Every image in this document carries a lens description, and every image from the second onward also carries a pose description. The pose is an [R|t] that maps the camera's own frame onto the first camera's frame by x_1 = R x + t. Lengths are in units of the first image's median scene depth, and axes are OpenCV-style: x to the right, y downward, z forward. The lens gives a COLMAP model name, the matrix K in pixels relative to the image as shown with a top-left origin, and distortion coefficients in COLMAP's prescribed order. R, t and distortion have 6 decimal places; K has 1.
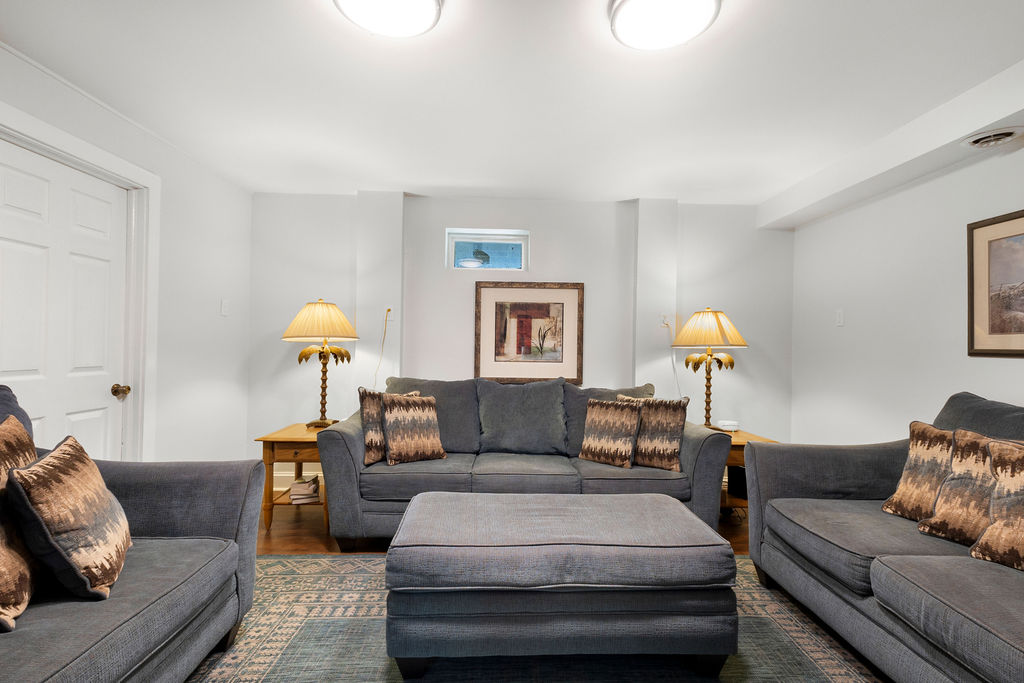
lens RADIAL K [[477.5, 0, 515.0], [0, 477.5, 340.5], [0, 0, 1]] dist [0.016620, -0.005288]
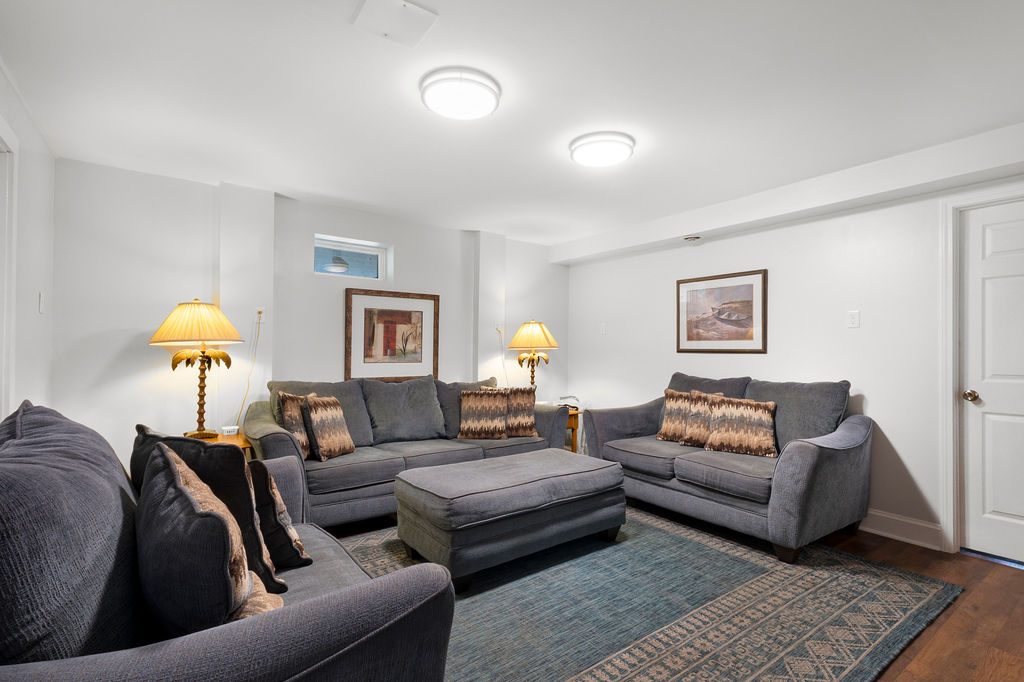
lens RADIAL K [[477.5, 0, 517.6], [0, 477.5, 346.1], [0, 0, 1]] dist [0.016620, -0.005288]
pose [[0.818686, -0.003790, 0.574229, -0.489098], [-0.002199, 0.999950, 0.009735, -0.007616], [-0.574237, -0.009233, 0.818637, -0.113831]]
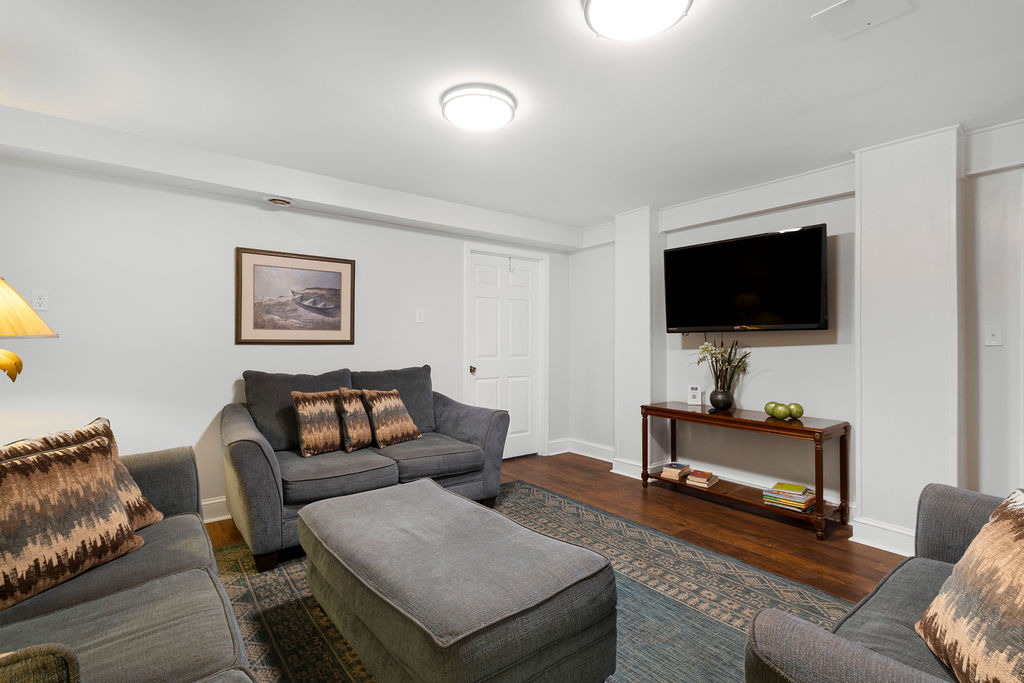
lens RADIAL K [[477.5, 0, 515.5], [0, 477.5, 339.2], [0, 0, 1]] dist [0.016620, -0.005288]
pose [[-0.592905, -0.014917, 0.805134, -0.504273], [-0.022026, 0.999755, 0.002302, -0.002934], [-0.804971, -0.016369, -0.593088, 0.955285]]
